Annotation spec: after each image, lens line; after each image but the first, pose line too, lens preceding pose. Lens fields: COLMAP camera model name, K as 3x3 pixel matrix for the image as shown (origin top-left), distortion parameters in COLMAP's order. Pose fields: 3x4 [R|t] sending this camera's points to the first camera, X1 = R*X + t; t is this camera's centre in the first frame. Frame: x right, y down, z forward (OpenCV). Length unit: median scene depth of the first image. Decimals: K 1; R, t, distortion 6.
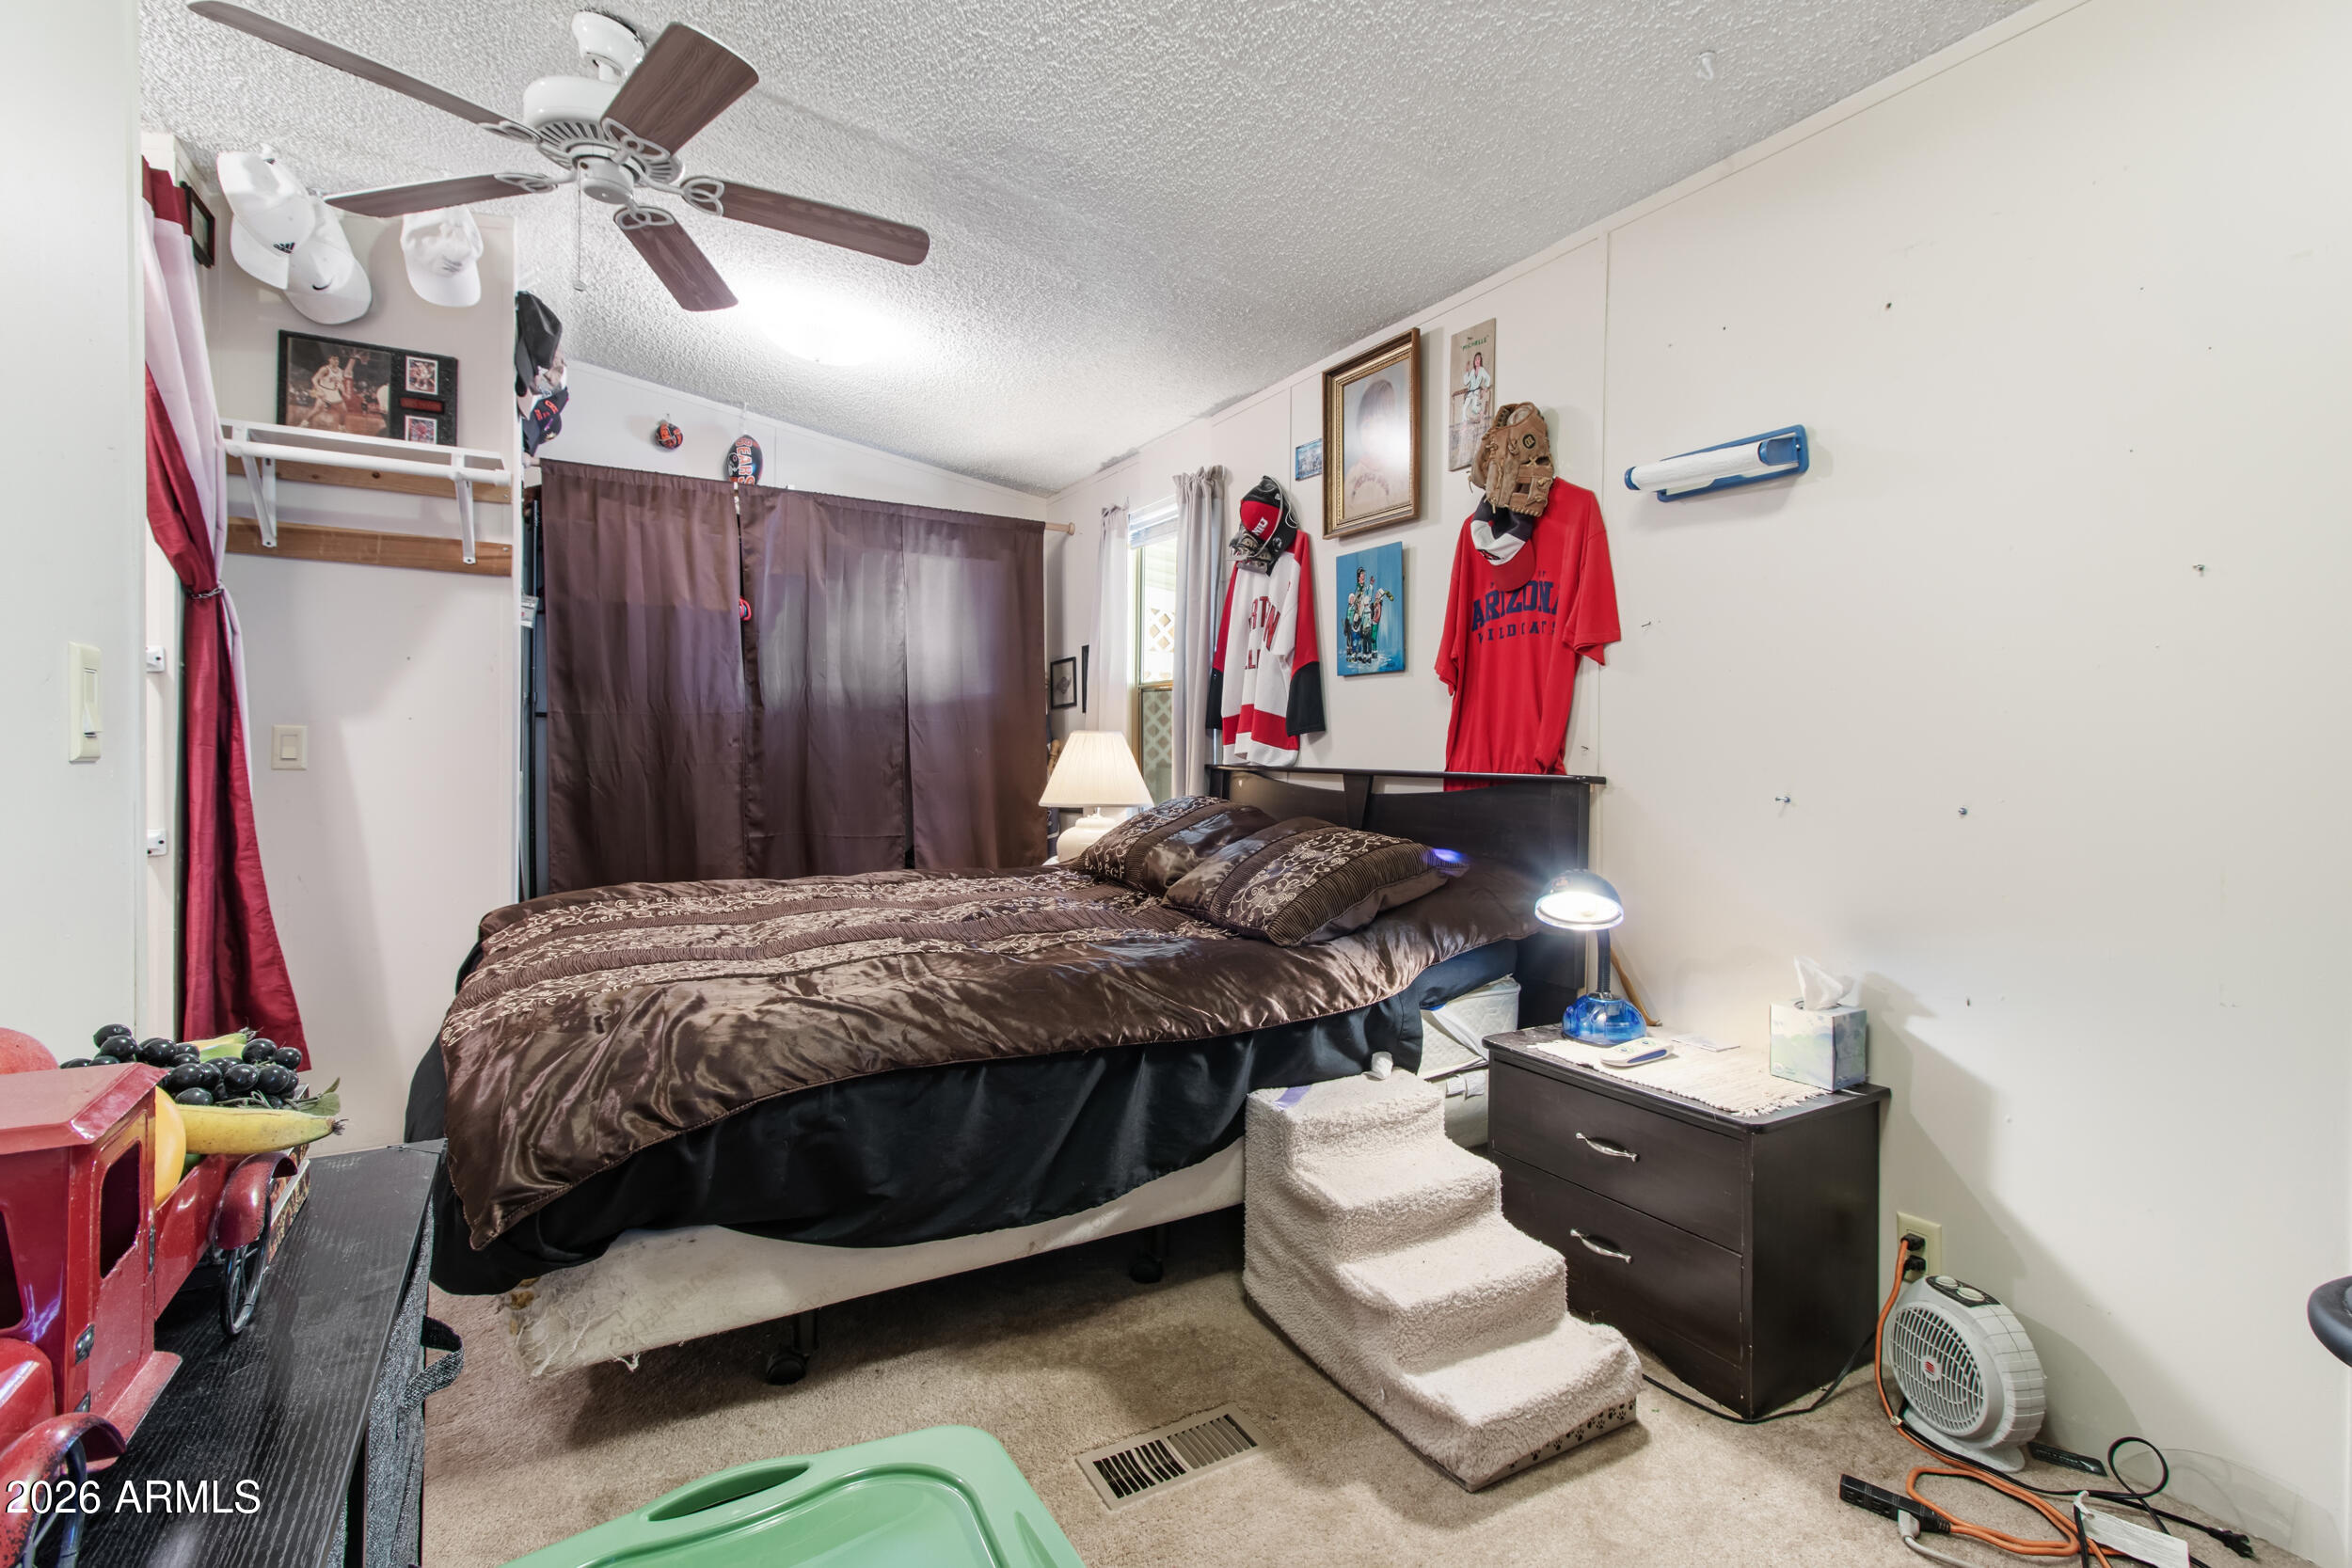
lens RADIAL K [[1090.9, 0, 1193.4], [0, 1090.9, 762.0], [0, 0, 1]] dist [0.007033, 0.000711]
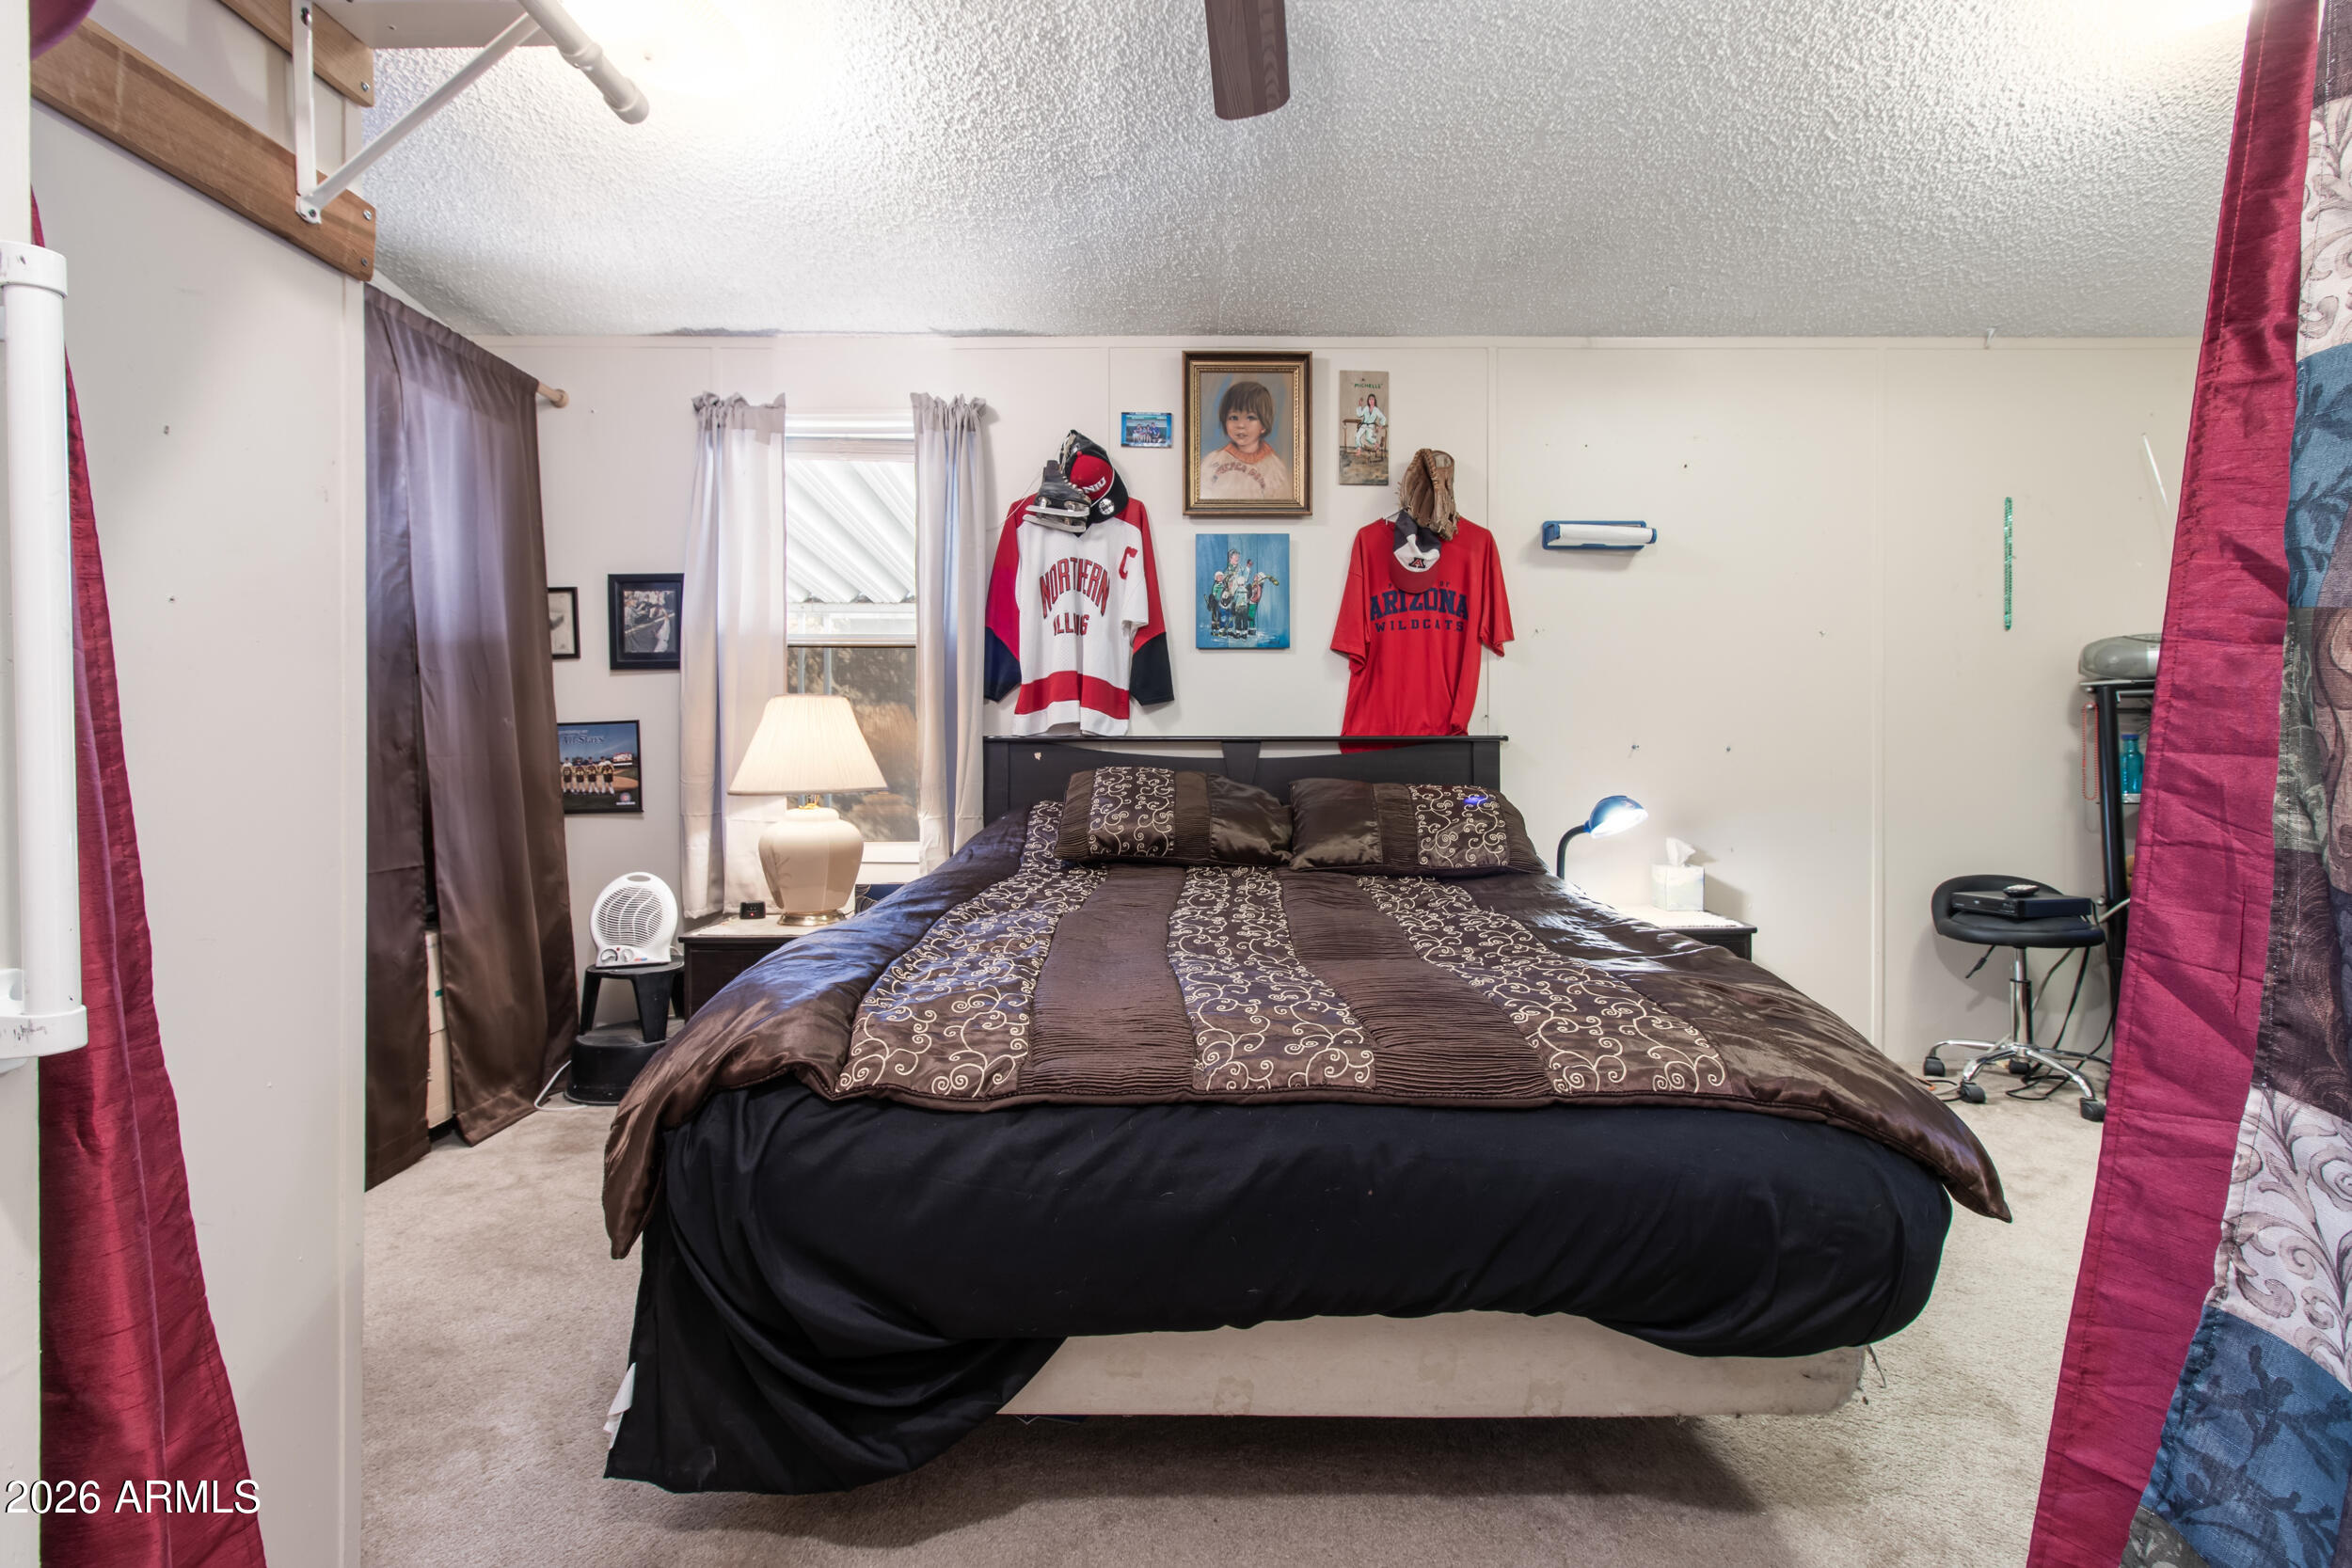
lens RADIAL K [[1090.9, 0, 1172.2], [0, 1090.9, 752.4], [0, 0, 1]] dist [0.007033, 0.000711]
pose [[0.499788, -0.016195, 0.865996, -0.788860], [0.015441, 0.999833, 0.009787, 0.010568], [-0.866010, 0.008481, 0.499955, 0.500566]]
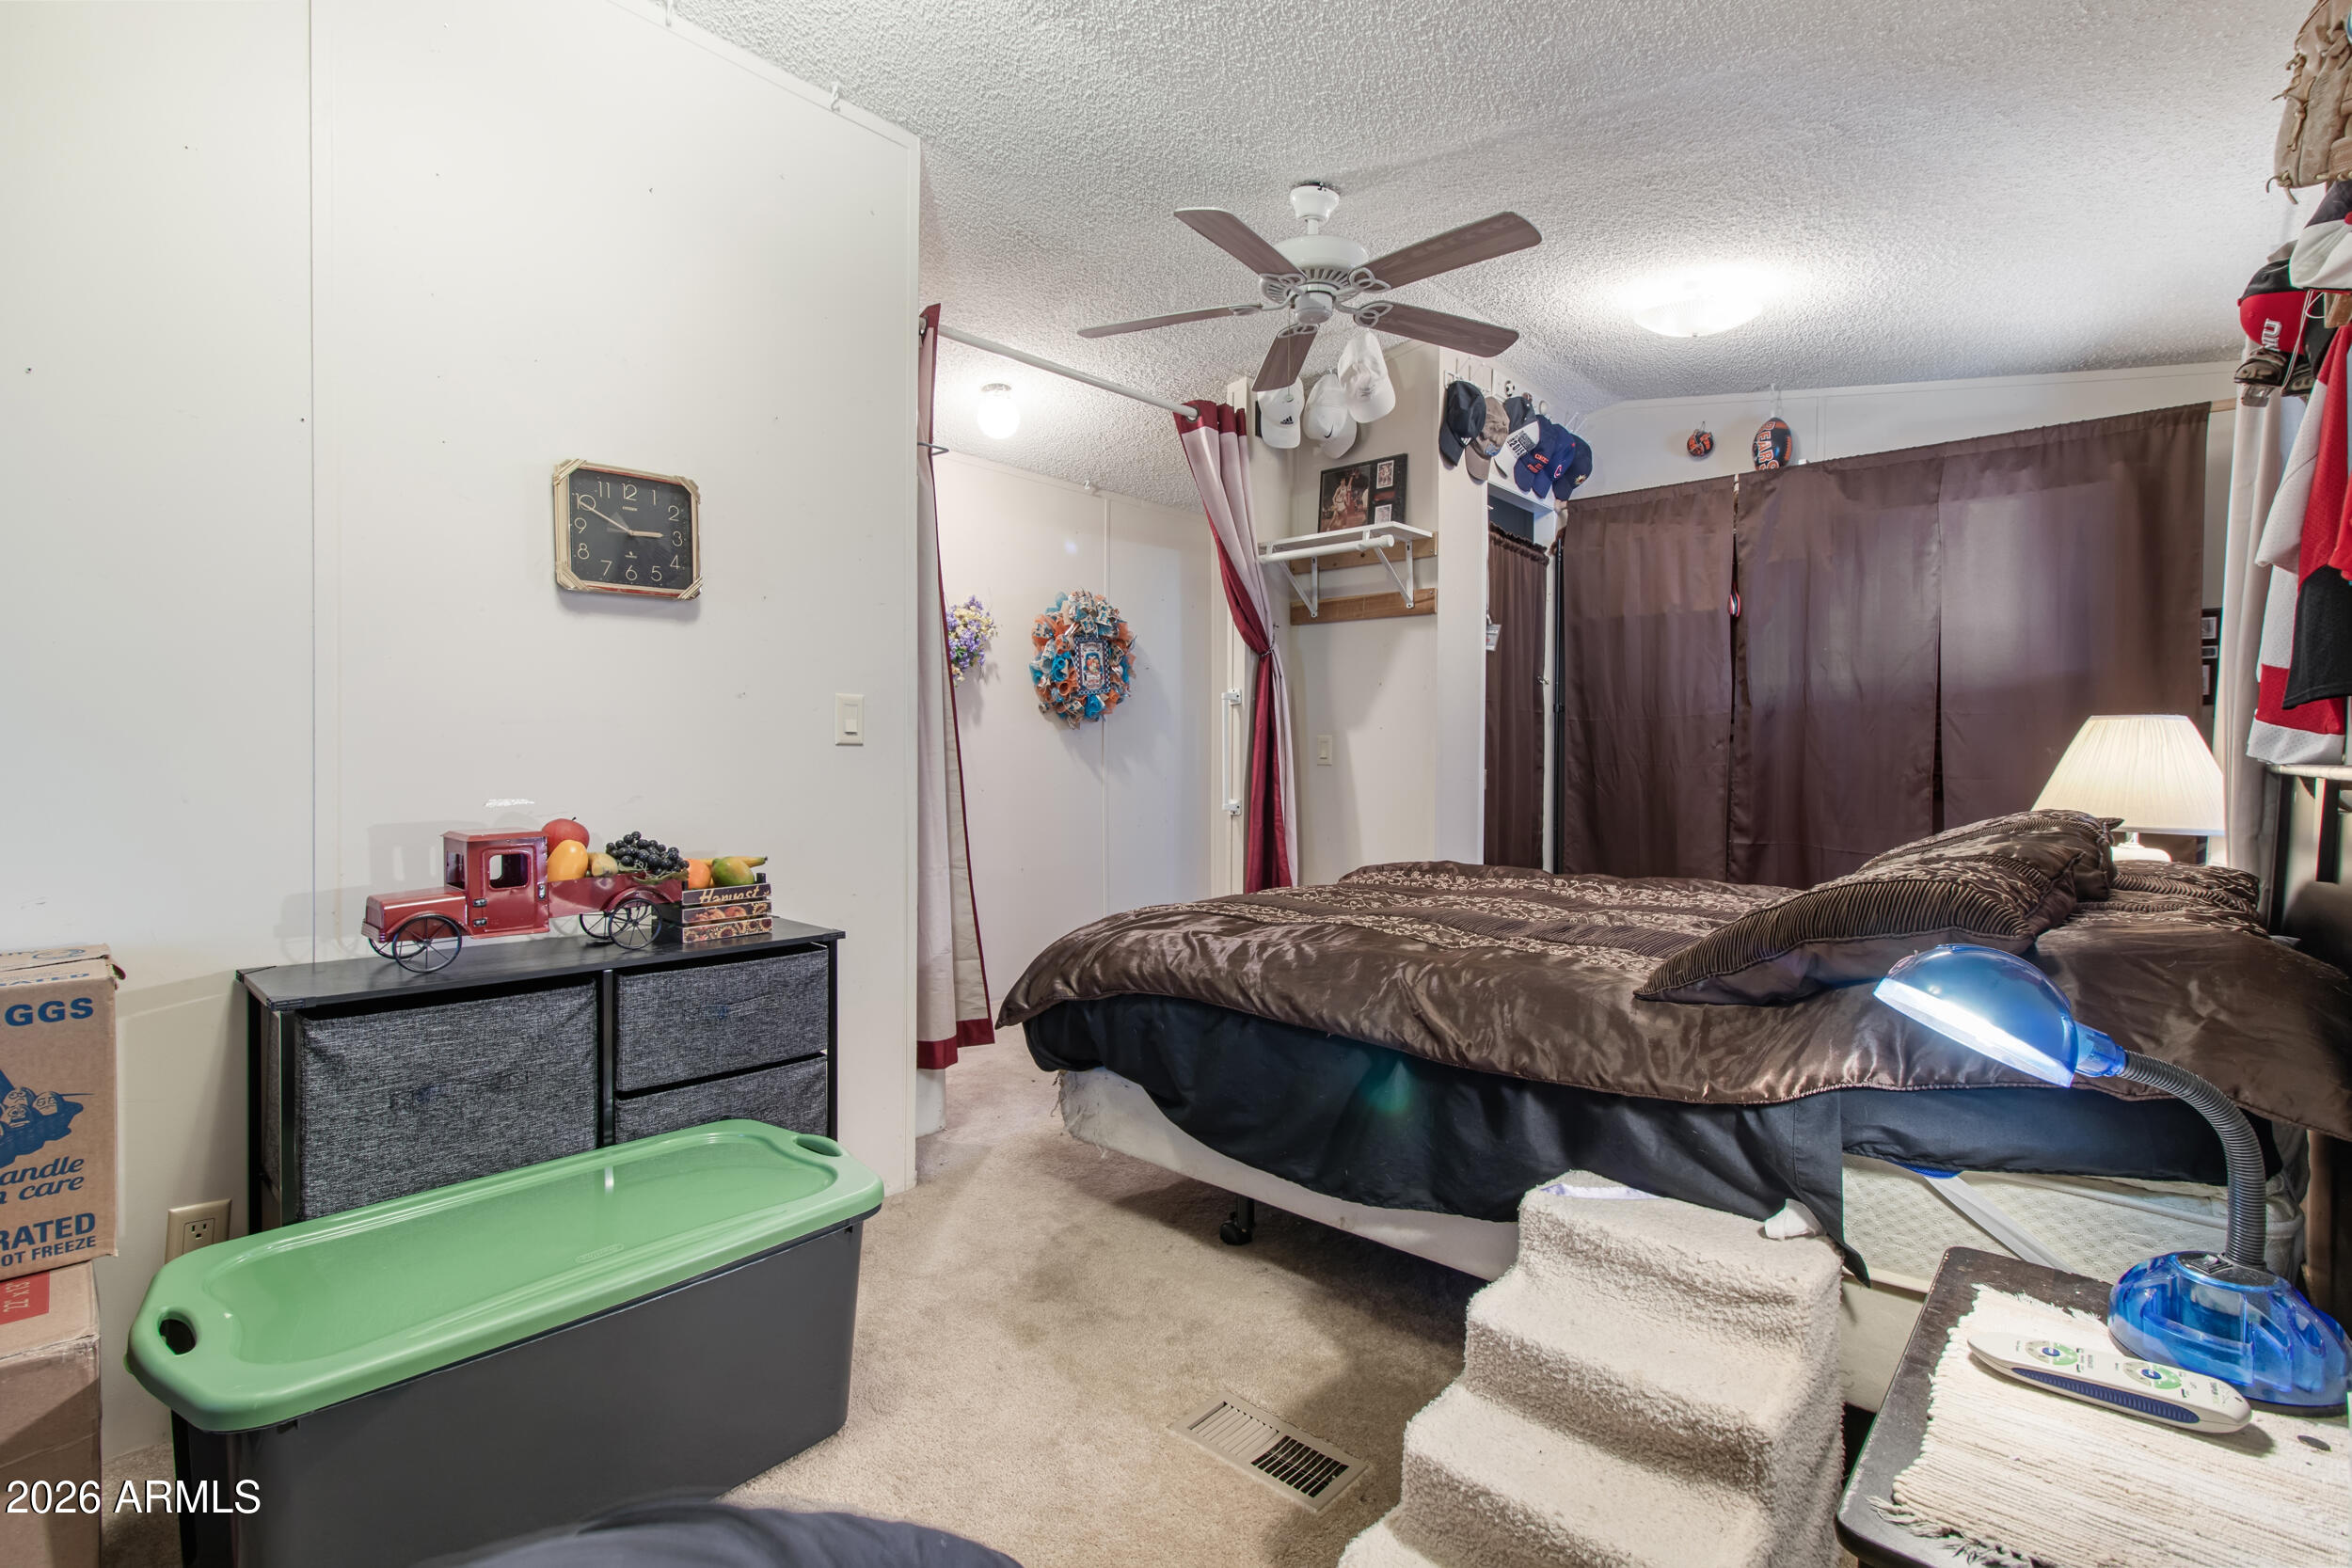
lens RADIAL K [[1090.9, 0, 1193.7], [0, 1090.9, 777.8], [0, 0, 1]] dist [0.007033, 0.000711]
pose [[0.314406, 0.009903, -0.949237, 0.455425], [-0.011993, 0.999907, 0.006459, 0.014467], [0.949213, 0.009353, 0.314496, 0.320410]]
